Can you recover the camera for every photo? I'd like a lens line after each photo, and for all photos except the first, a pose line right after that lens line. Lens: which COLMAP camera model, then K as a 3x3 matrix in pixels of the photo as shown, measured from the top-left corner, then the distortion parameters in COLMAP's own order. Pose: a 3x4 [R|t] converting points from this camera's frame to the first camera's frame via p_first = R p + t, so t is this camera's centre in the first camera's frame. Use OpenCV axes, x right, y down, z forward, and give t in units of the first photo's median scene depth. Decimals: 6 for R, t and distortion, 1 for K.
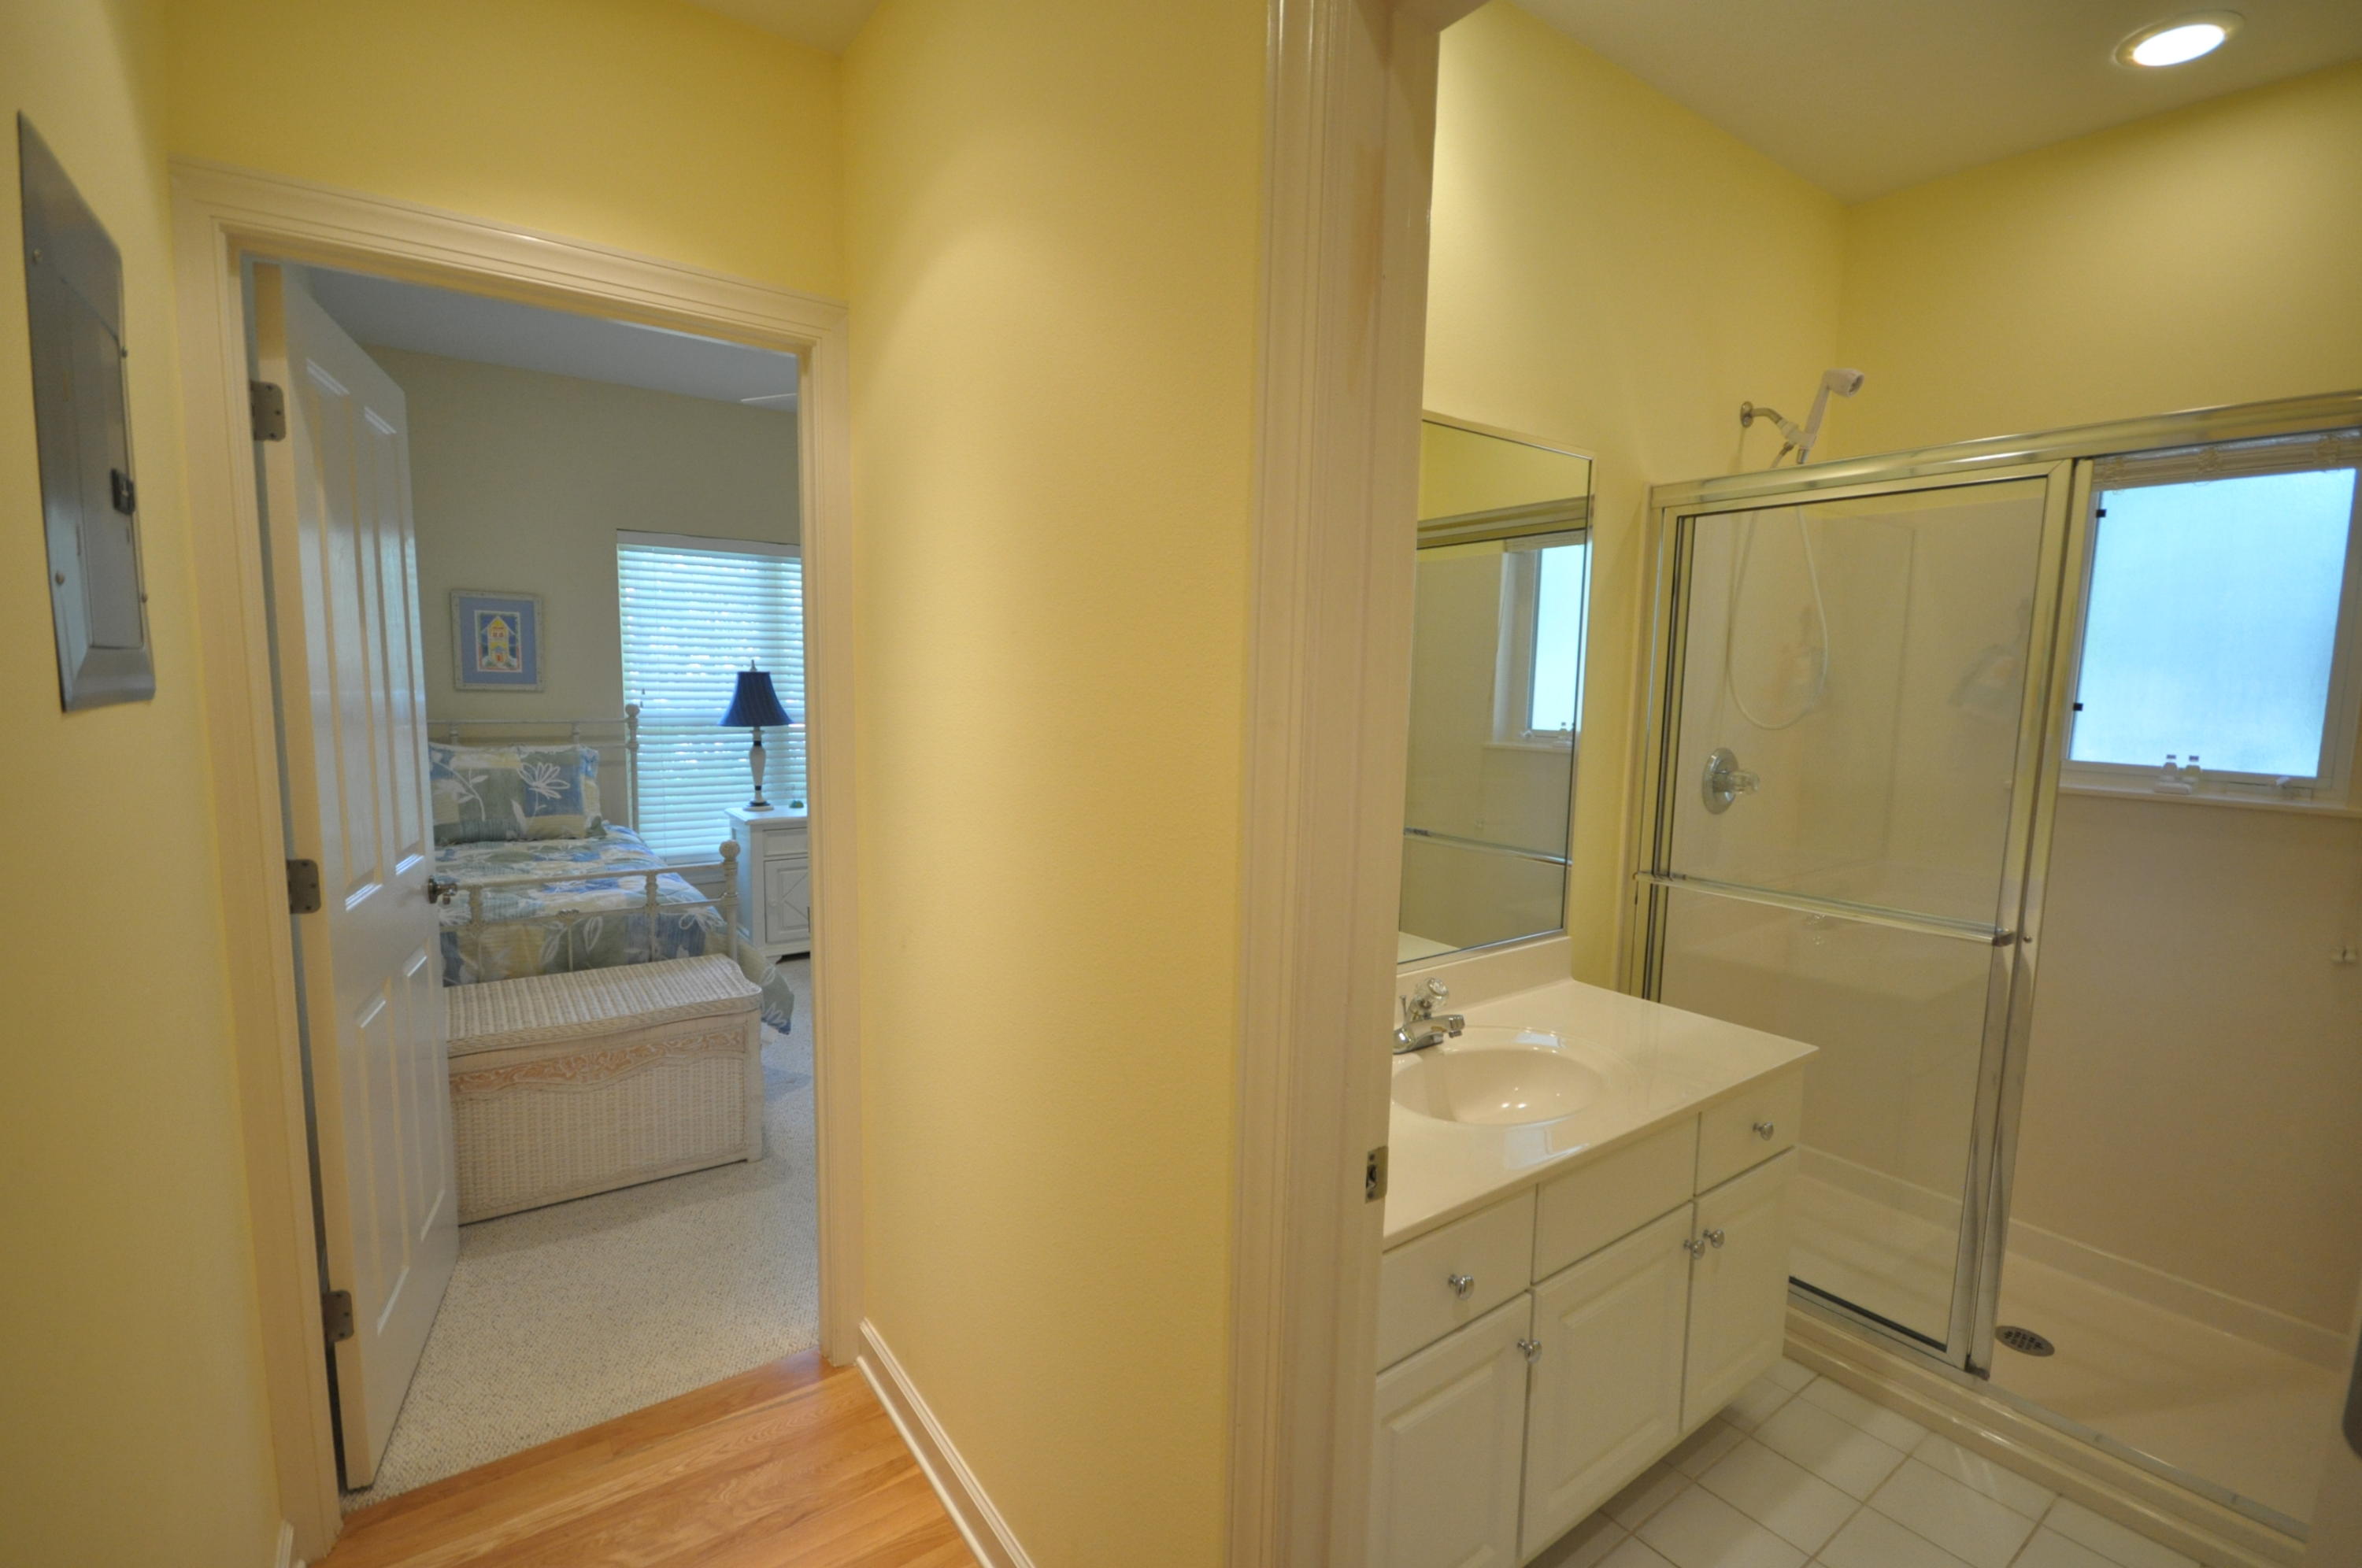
lens RADIAL K [[1036.4, 0, 1179.0], [0, 1036.4, 793.0], [0, 0, 1]] dist [0.002497, -0.006875]
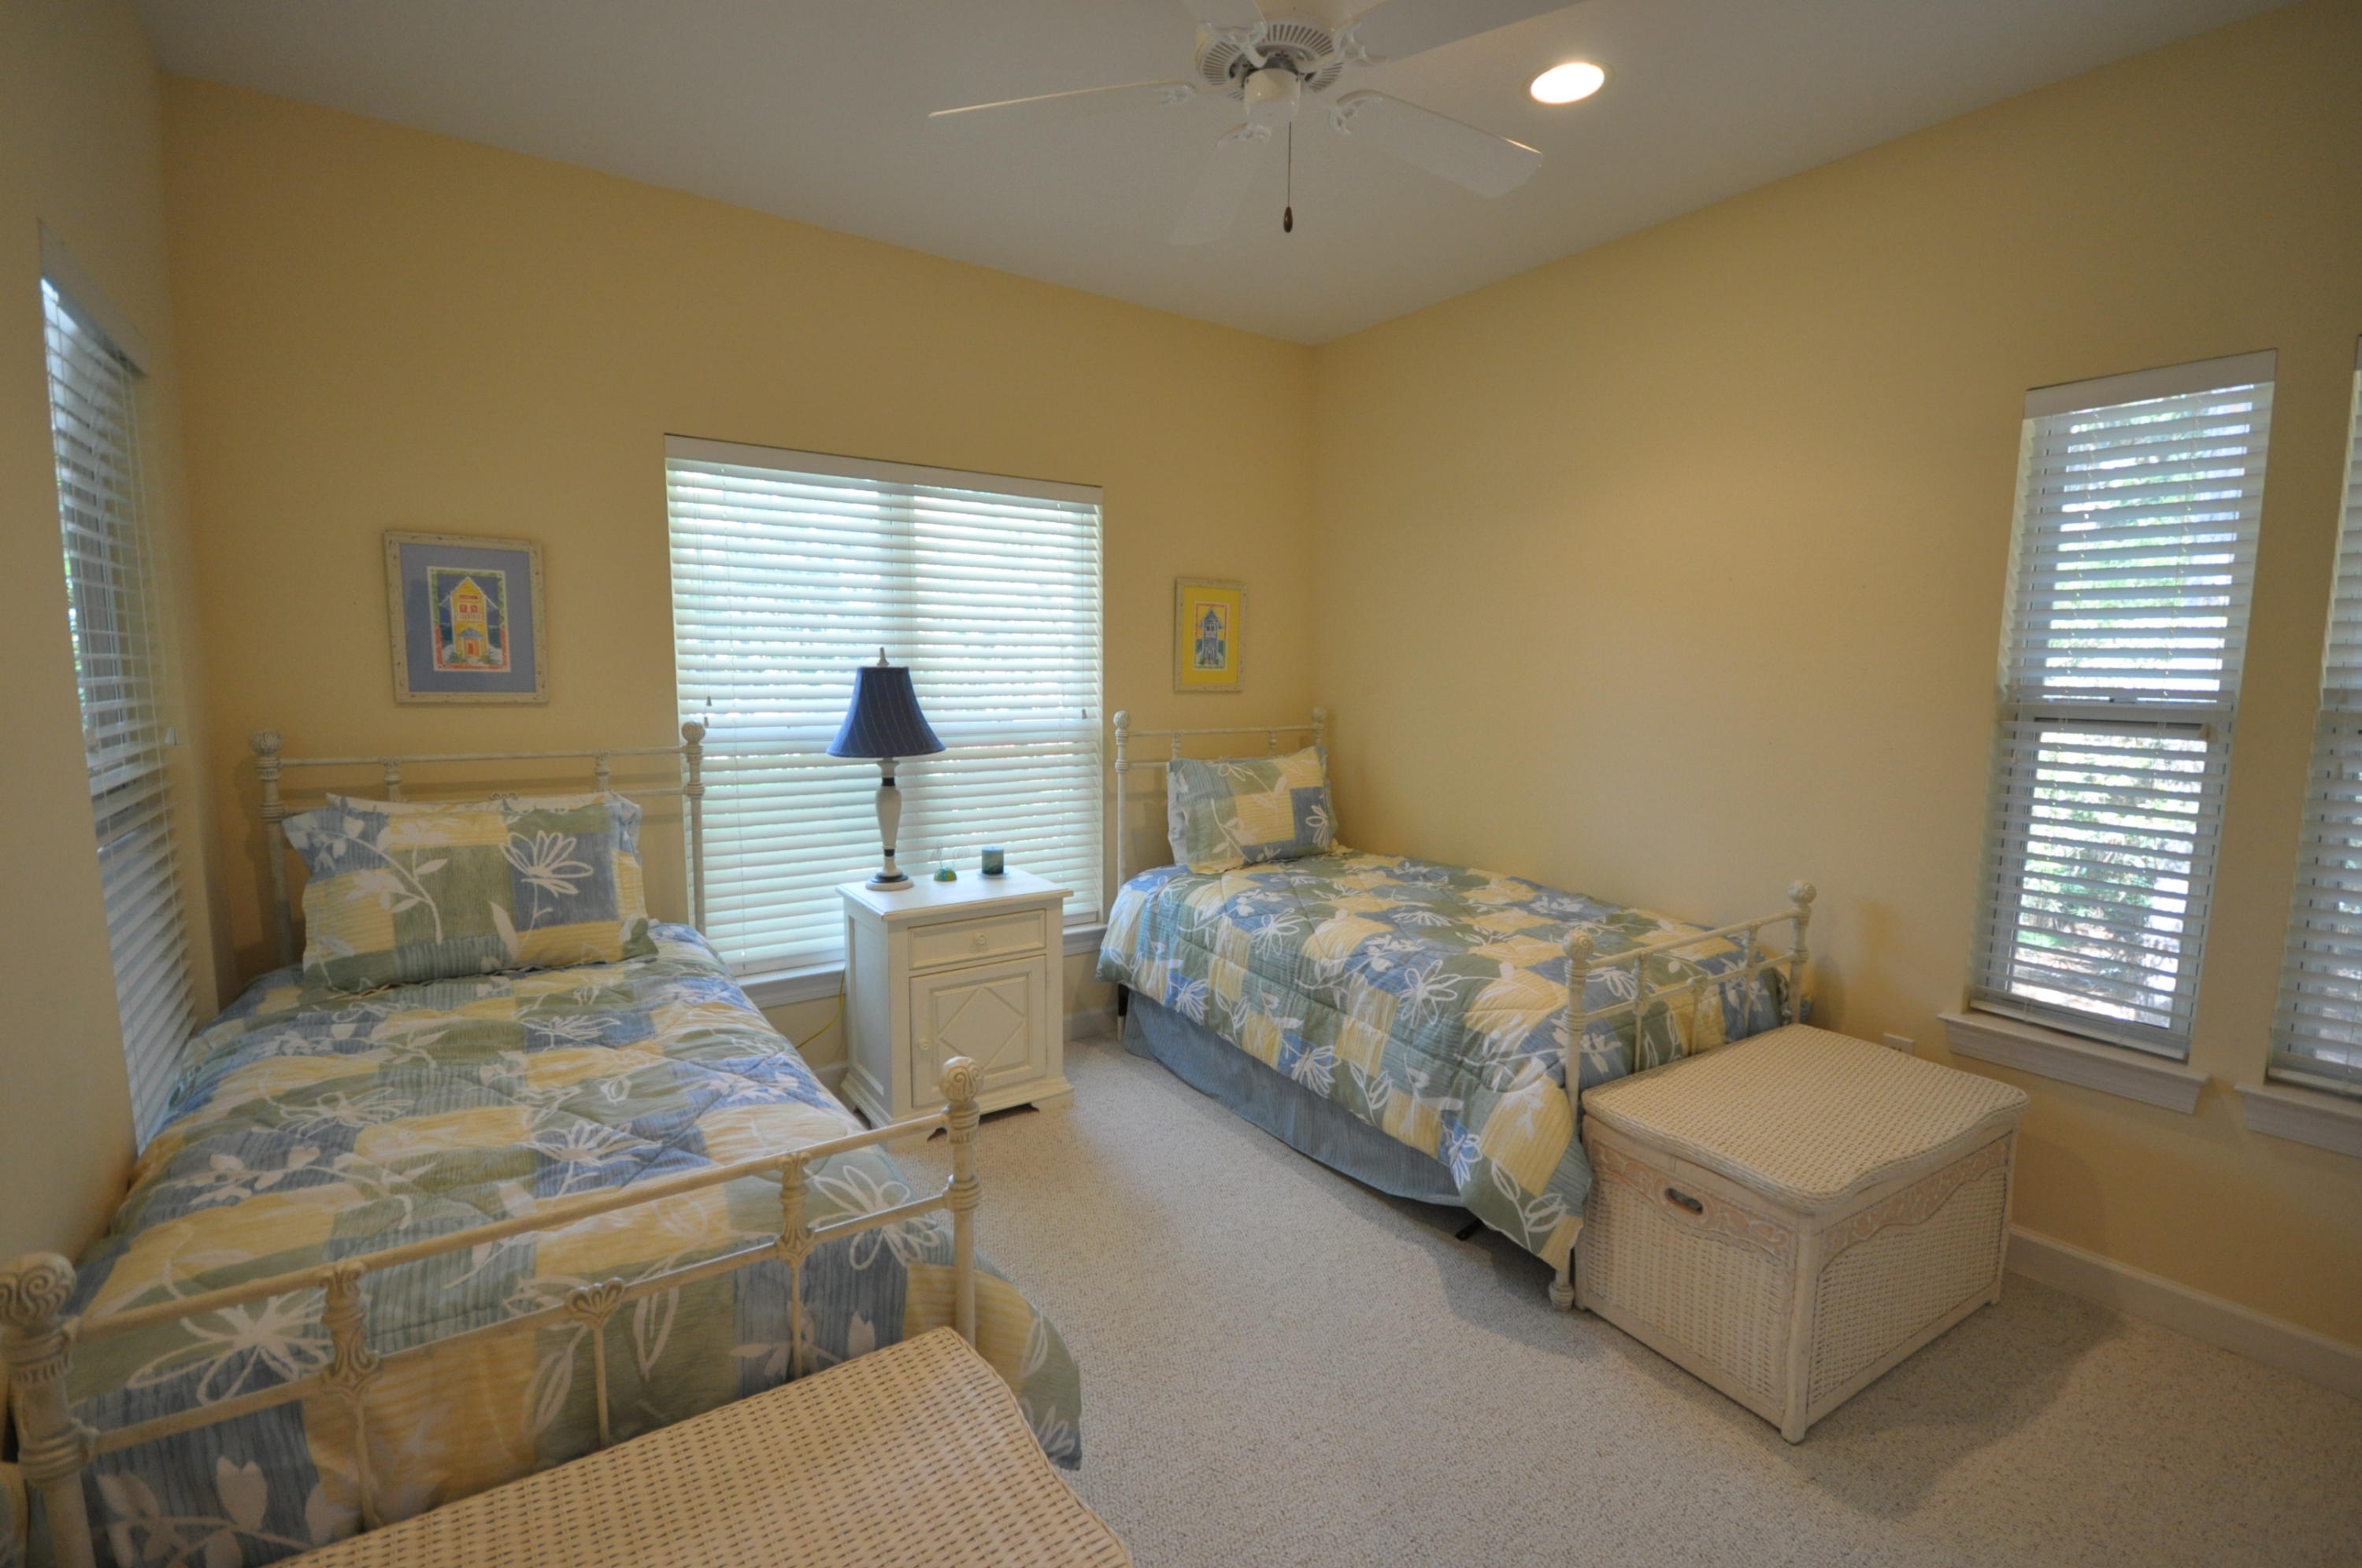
lens RADIAL K [[1036.4, 0, 1179.0], [0, 1036.4, 793.0], [0, 0, 1]] dist [0.002497, -0.006875]
pose [[0.999828, -0.007750, -0.016835, -0.246392], [0.007922, 0.999917, 0.010186, -0.051150], [0.016754, -0.010318, 0.999806, 0.419969]]
